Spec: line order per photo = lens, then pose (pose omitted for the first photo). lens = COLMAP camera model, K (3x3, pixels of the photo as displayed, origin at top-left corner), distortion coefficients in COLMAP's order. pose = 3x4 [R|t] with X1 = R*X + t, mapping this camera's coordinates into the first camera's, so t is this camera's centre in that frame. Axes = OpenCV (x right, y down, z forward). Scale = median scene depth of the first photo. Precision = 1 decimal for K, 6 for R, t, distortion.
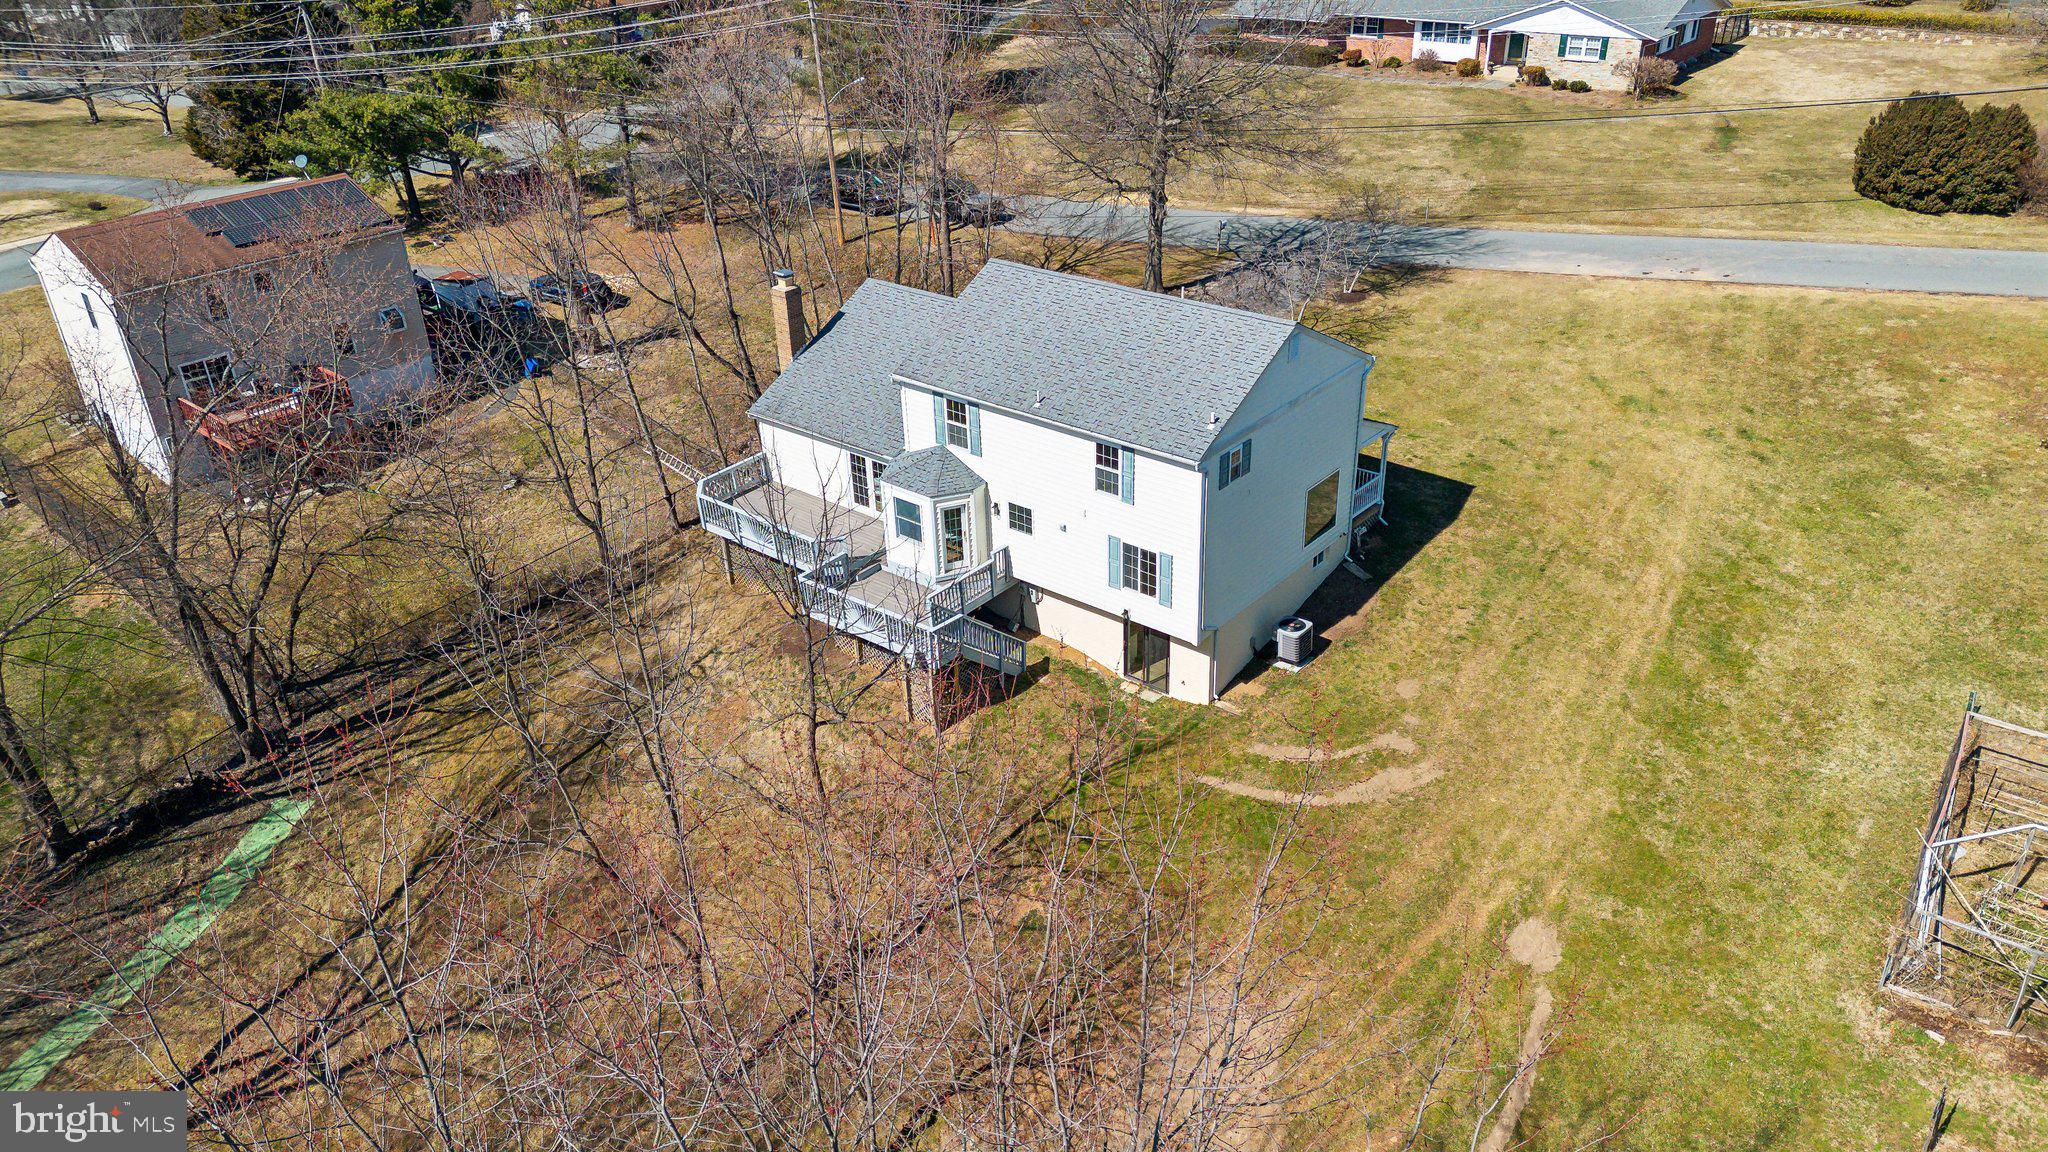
lens RADIAL K [[1516.7, 0, 1025.4], [0, 1516.7, 574.8], [0, 0, 1]] dist [0.037224, -0.019877]
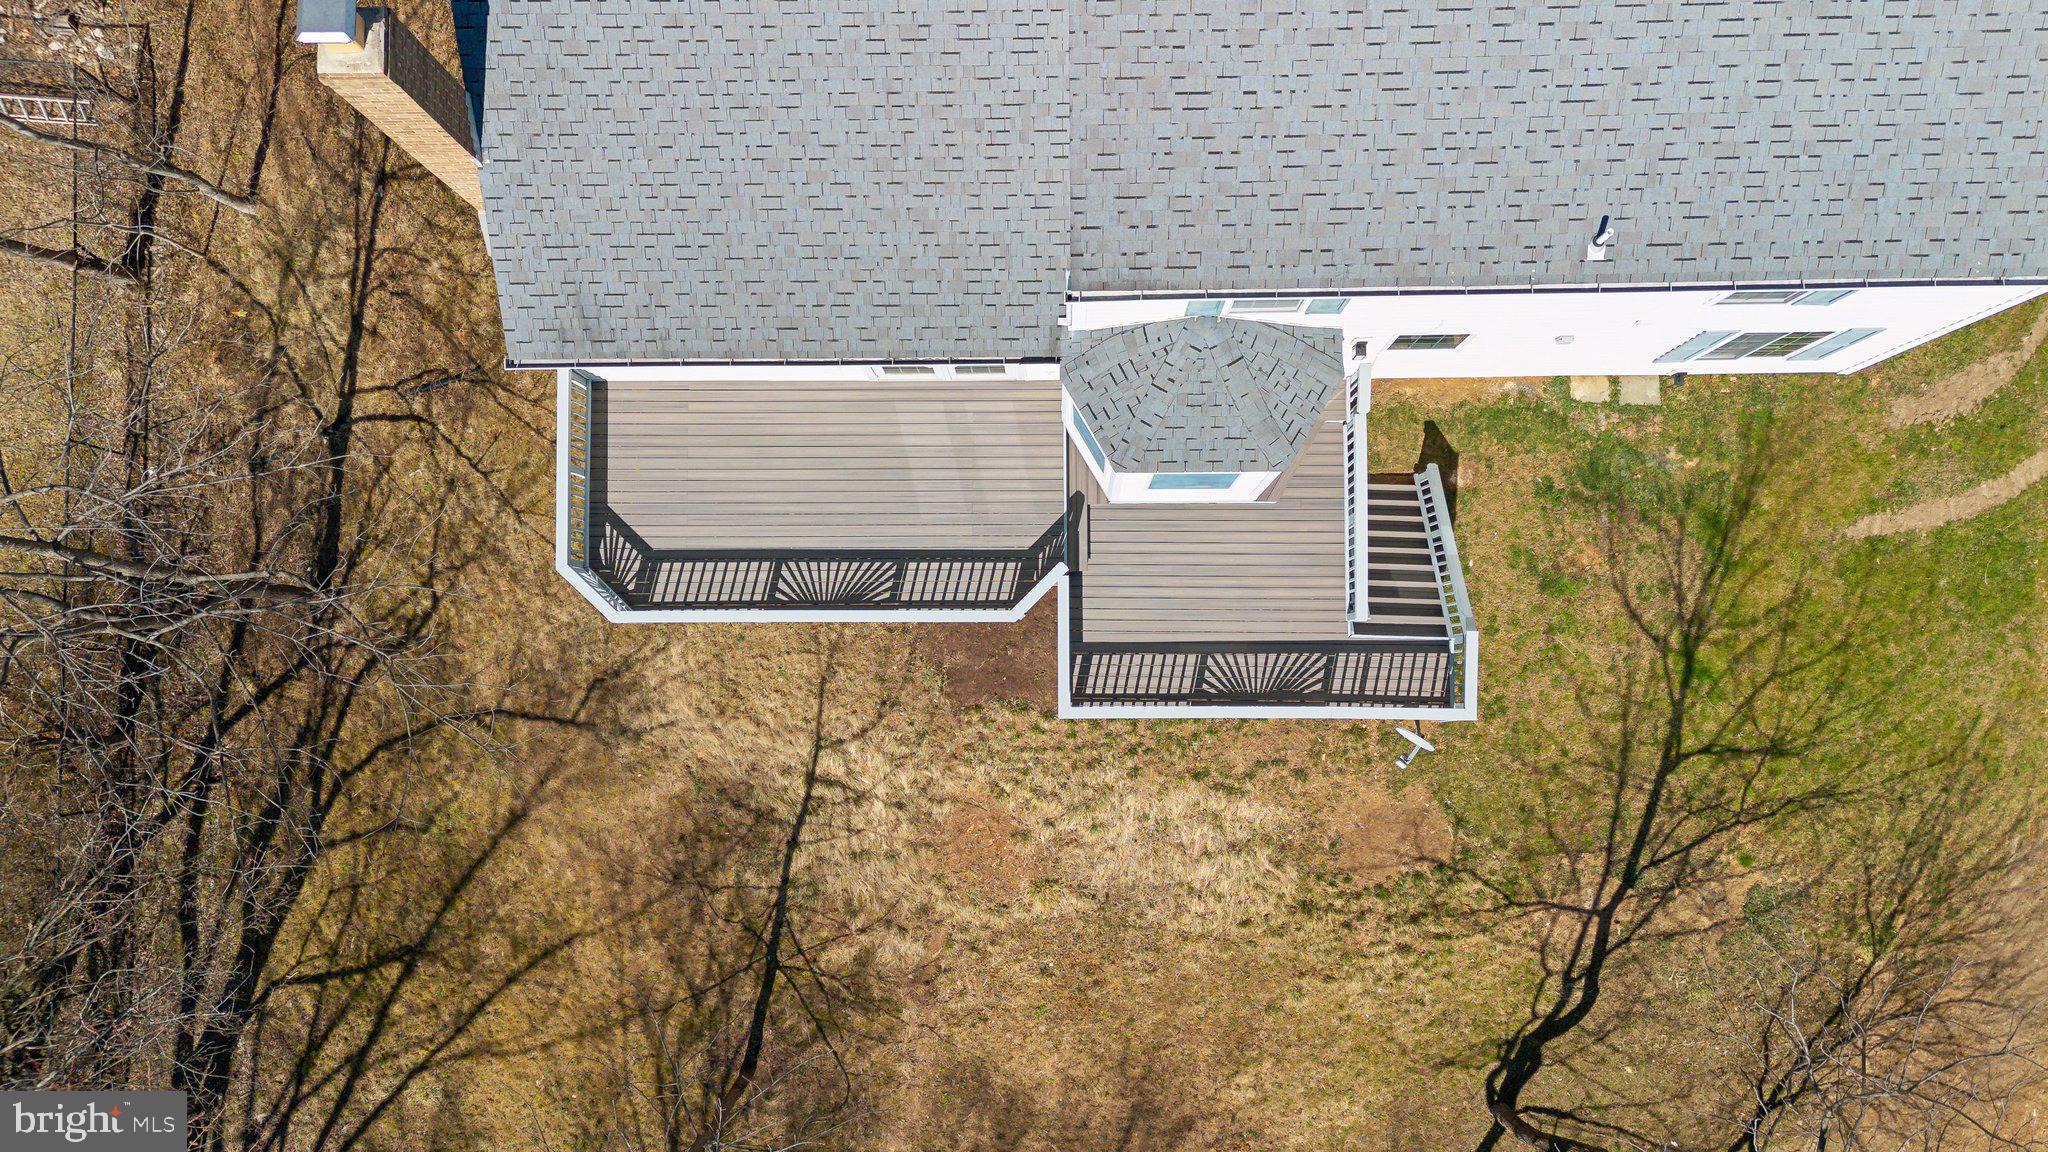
lens RADIAL K [[1516.7, 0, 1023.9], [0, 1516.7, 572.3], [0, 0, 1]] dist [0.037224, -0.019877]
pose [[0.765117, -0.641938, 0.050111, -0.153080], [0.292564, 0.415918, 0.861056, -0.417180], [-0.573587, -0.644149, 0.506034, 0.798813]]
